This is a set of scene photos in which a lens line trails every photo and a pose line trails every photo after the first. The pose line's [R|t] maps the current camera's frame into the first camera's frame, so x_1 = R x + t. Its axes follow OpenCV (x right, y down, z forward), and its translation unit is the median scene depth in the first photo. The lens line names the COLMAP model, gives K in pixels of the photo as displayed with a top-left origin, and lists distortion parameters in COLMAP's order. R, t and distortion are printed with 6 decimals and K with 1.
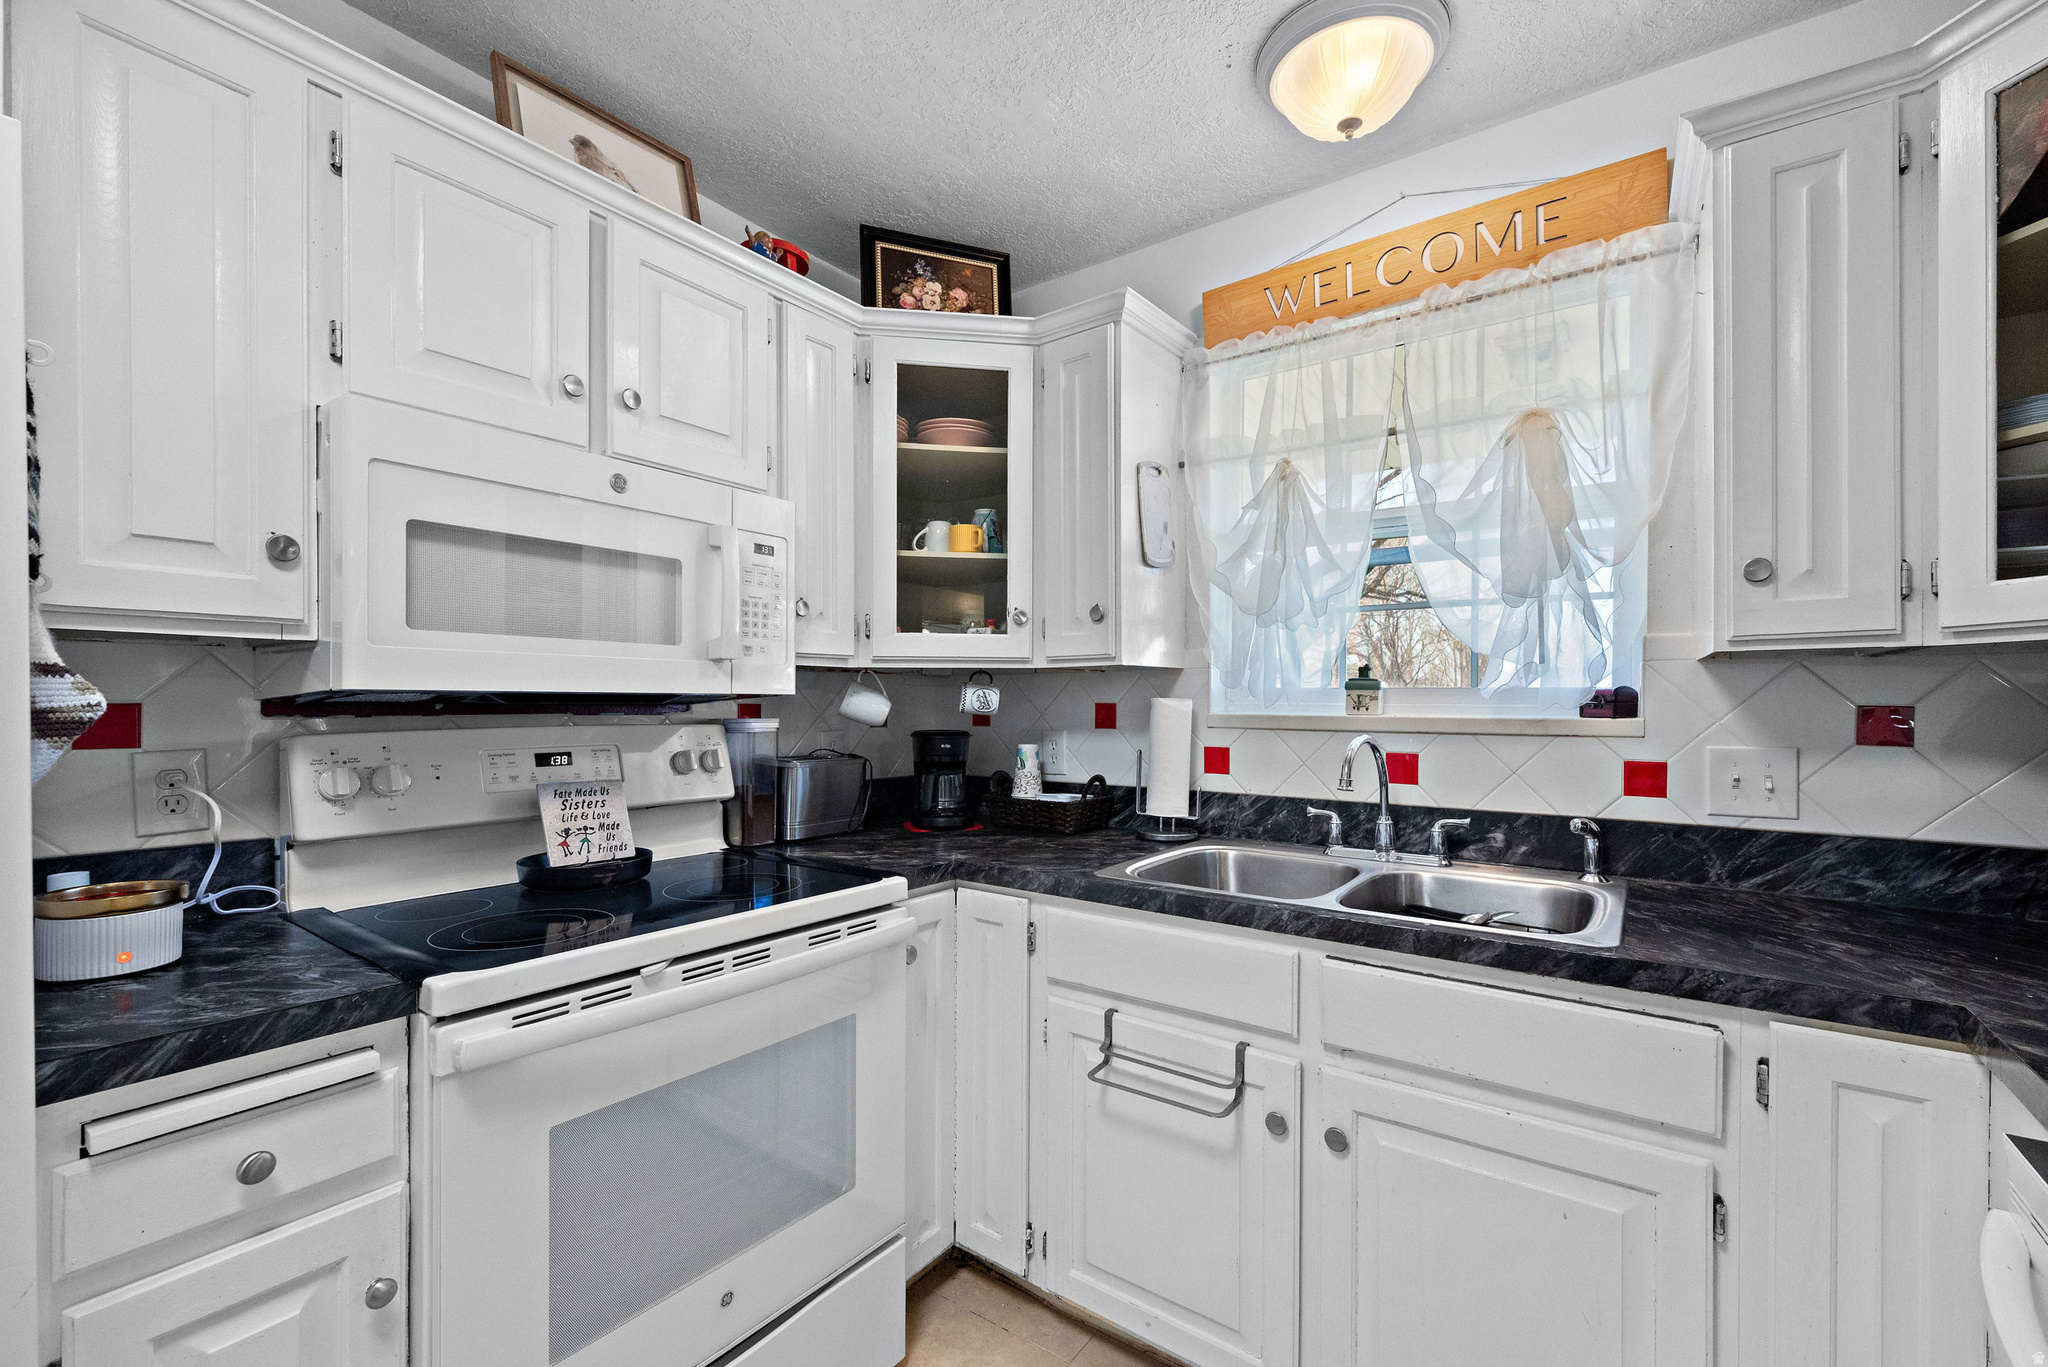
lens RADIAL K [[854.7, 0, 1042.1], [0, 854.7, 706.3], [0, 0, 1]] dist [0.000819, 0.000220]
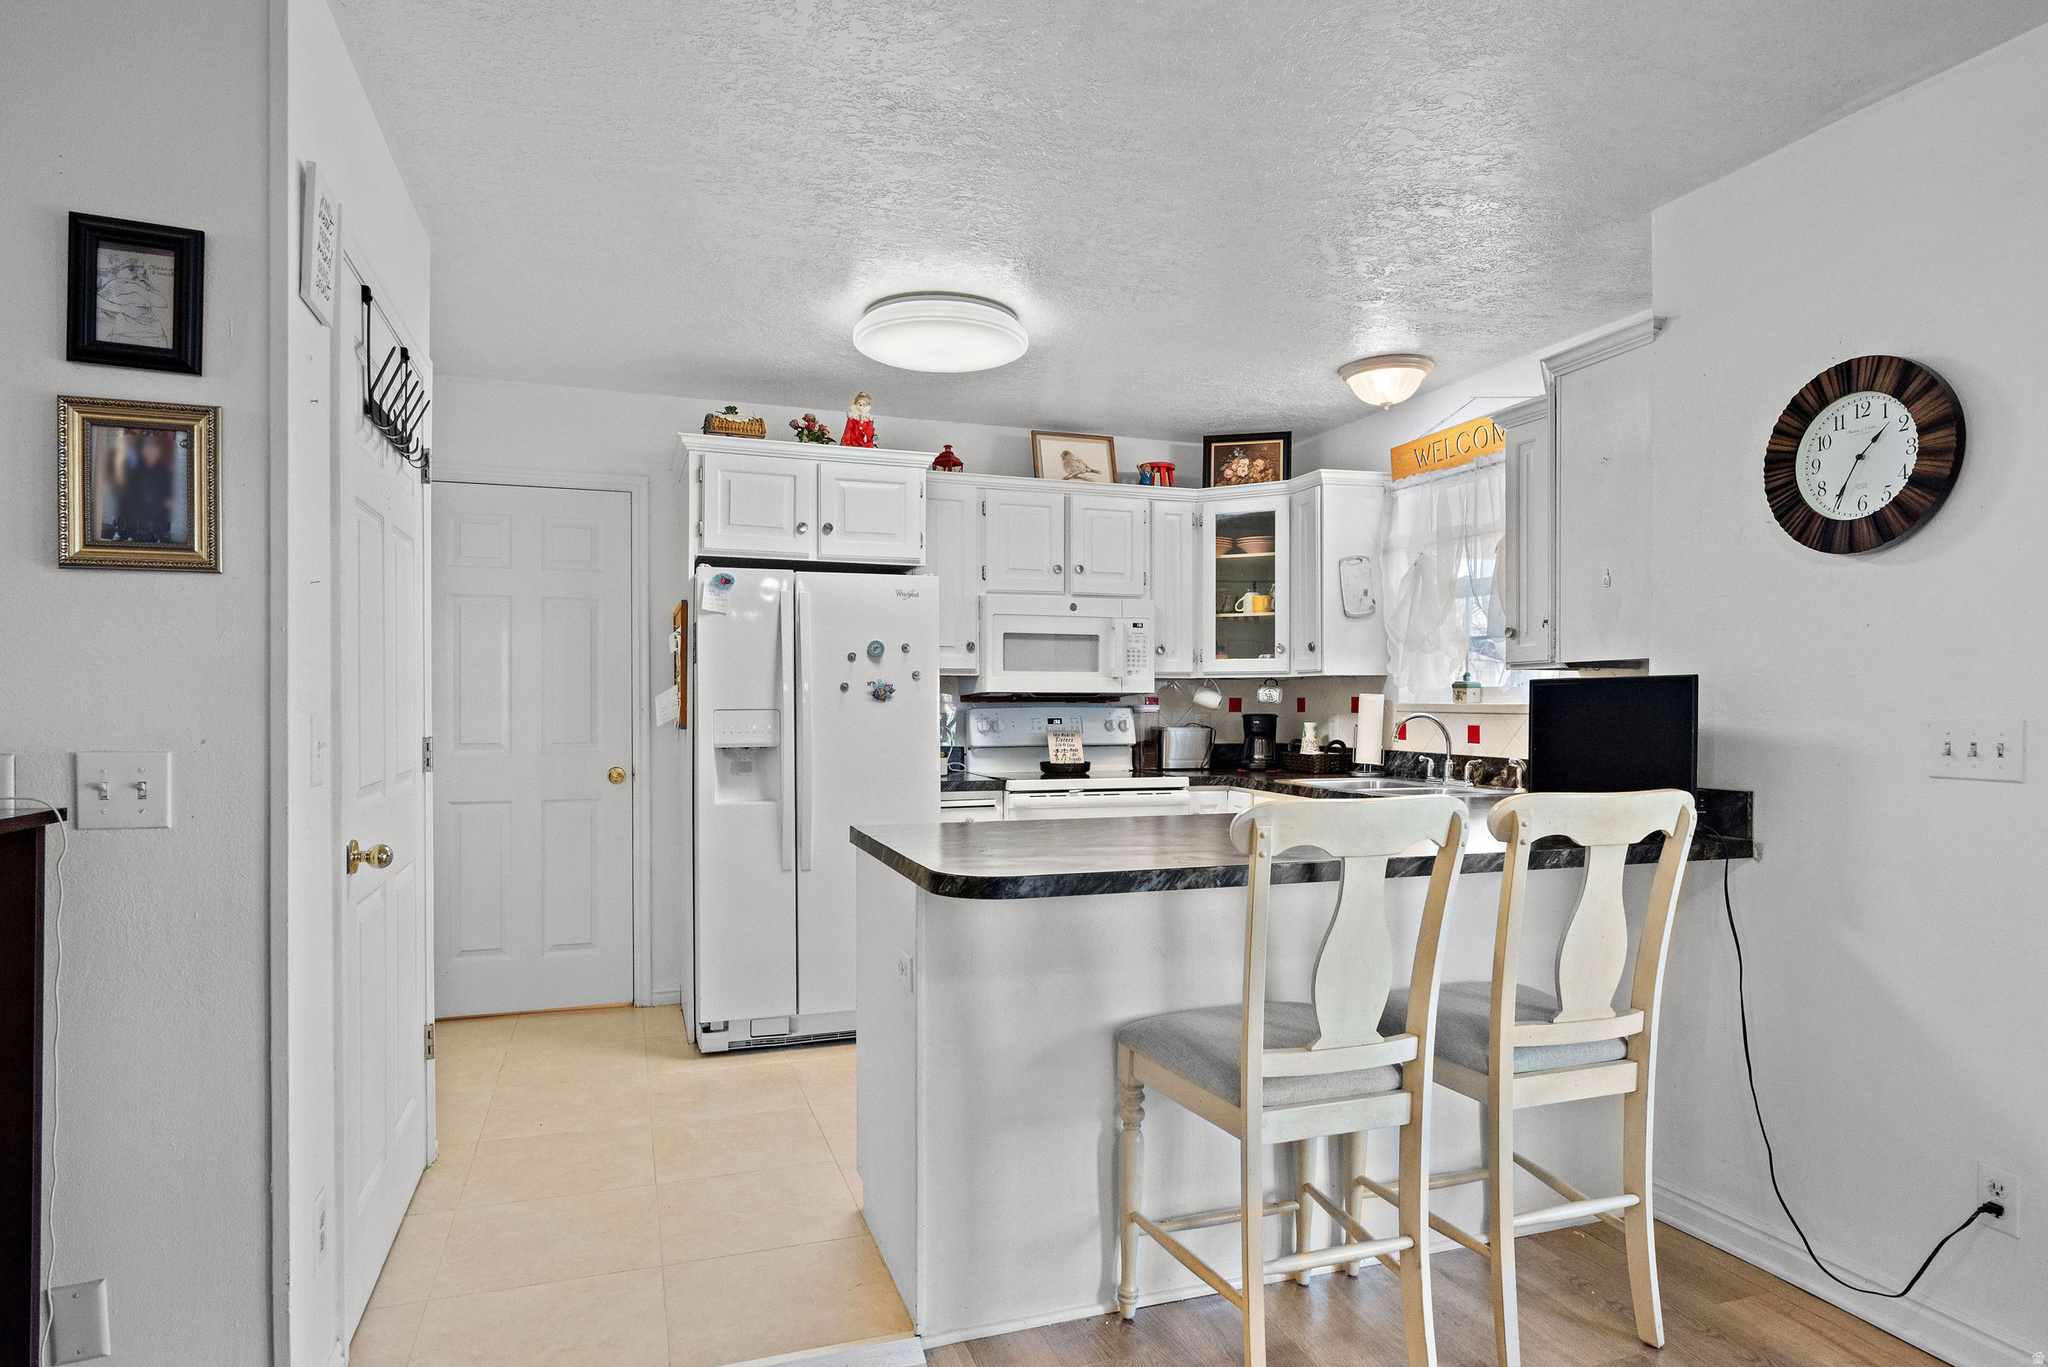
lens RADIAL K [[1174.5, 0, 1078.4], [0, 1174.5, 711.9], [0, 0, 1]] dist [-0.000644, -0.000461]
pose [[0.834989, 0.003433, -0.550255, 1.049453], [-0.001686, 0.999992, 0.003680, 0.020710], [0.550264, -0.002145, 0.834988, -1.380736]]
